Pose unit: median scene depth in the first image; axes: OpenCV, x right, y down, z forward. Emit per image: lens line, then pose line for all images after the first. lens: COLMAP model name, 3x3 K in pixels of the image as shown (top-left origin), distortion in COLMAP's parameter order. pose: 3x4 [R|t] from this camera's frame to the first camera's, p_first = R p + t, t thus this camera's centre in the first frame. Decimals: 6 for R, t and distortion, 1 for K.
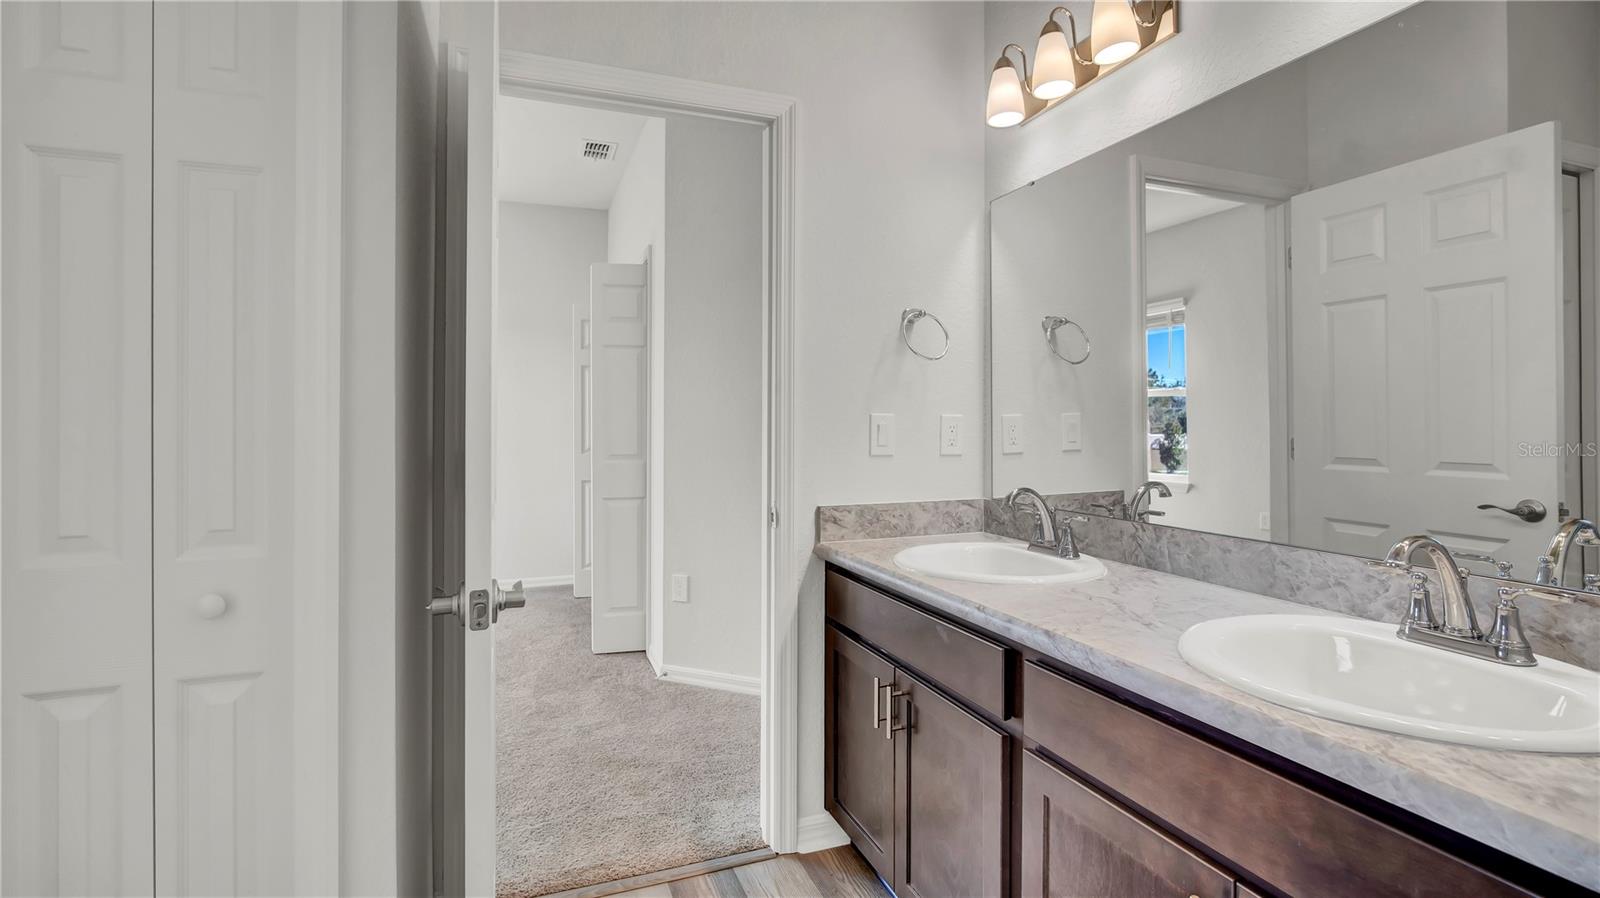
lens RADIAL K [[724.0, 0, 783.7], [0, 724.0, 447.8], [0, 0, 1]] dist [-0.017877, 0.005259]
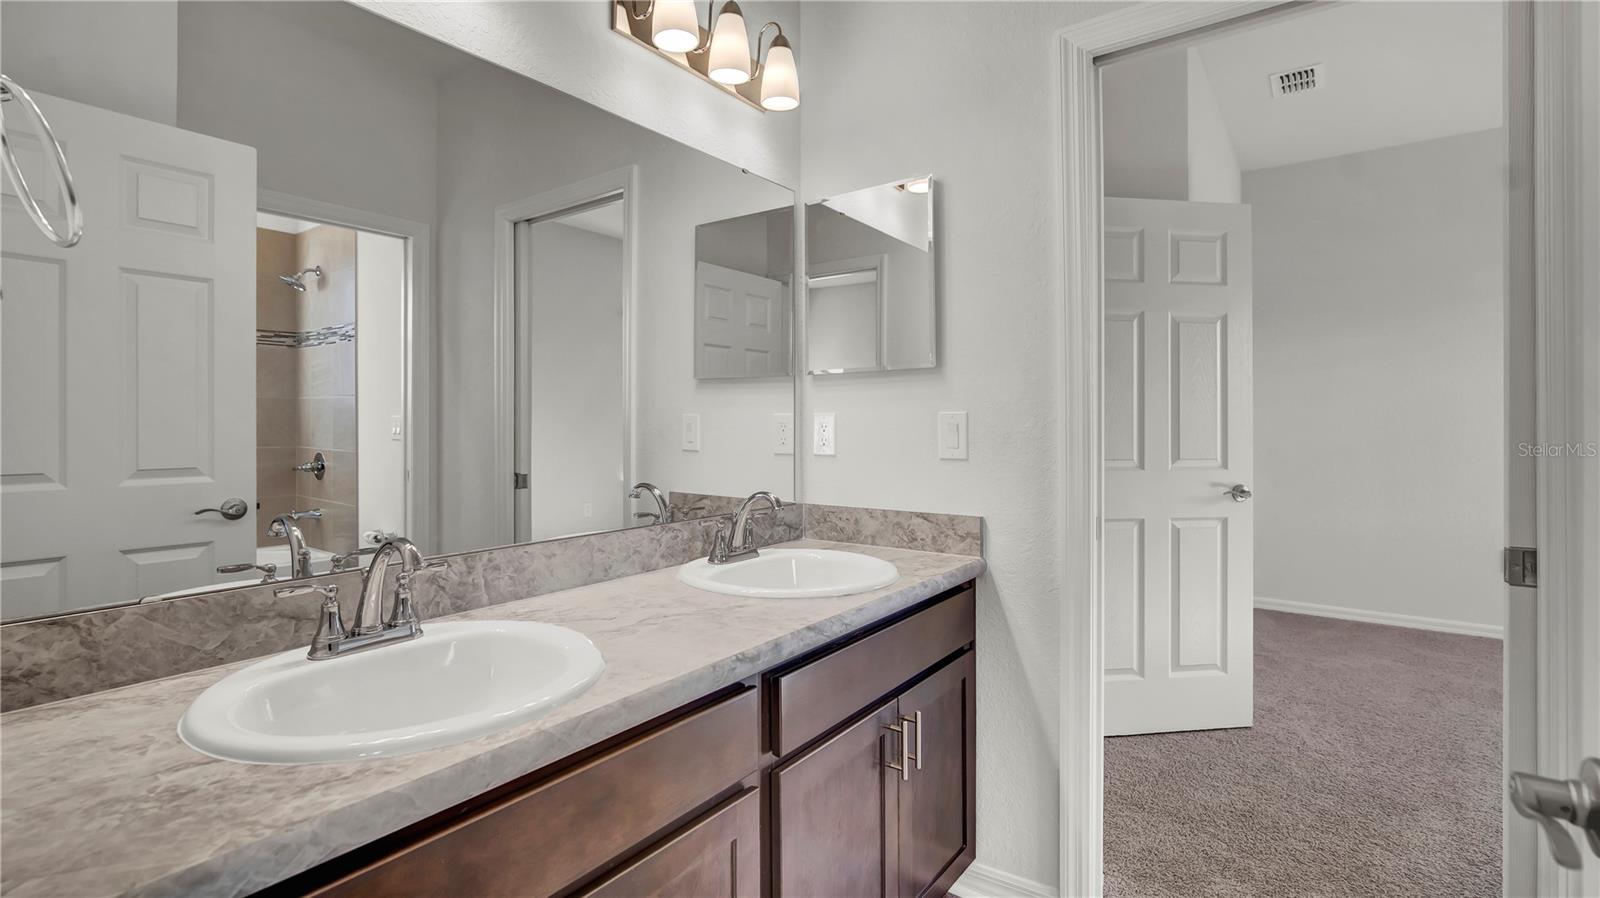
lens RADIAL K [[724.0, 0, 783.7], [0, 724.0, 447.8], [0, 0, 1]] dist [-0.017877, 0.005259]
pose [[-0.545924, -0.027425, 0.837386, -0.354026], [0.026475, 0.998400, 0.049959, -0.042574], [-0.837416, 0.049444, -0.544325, 1.174034]]
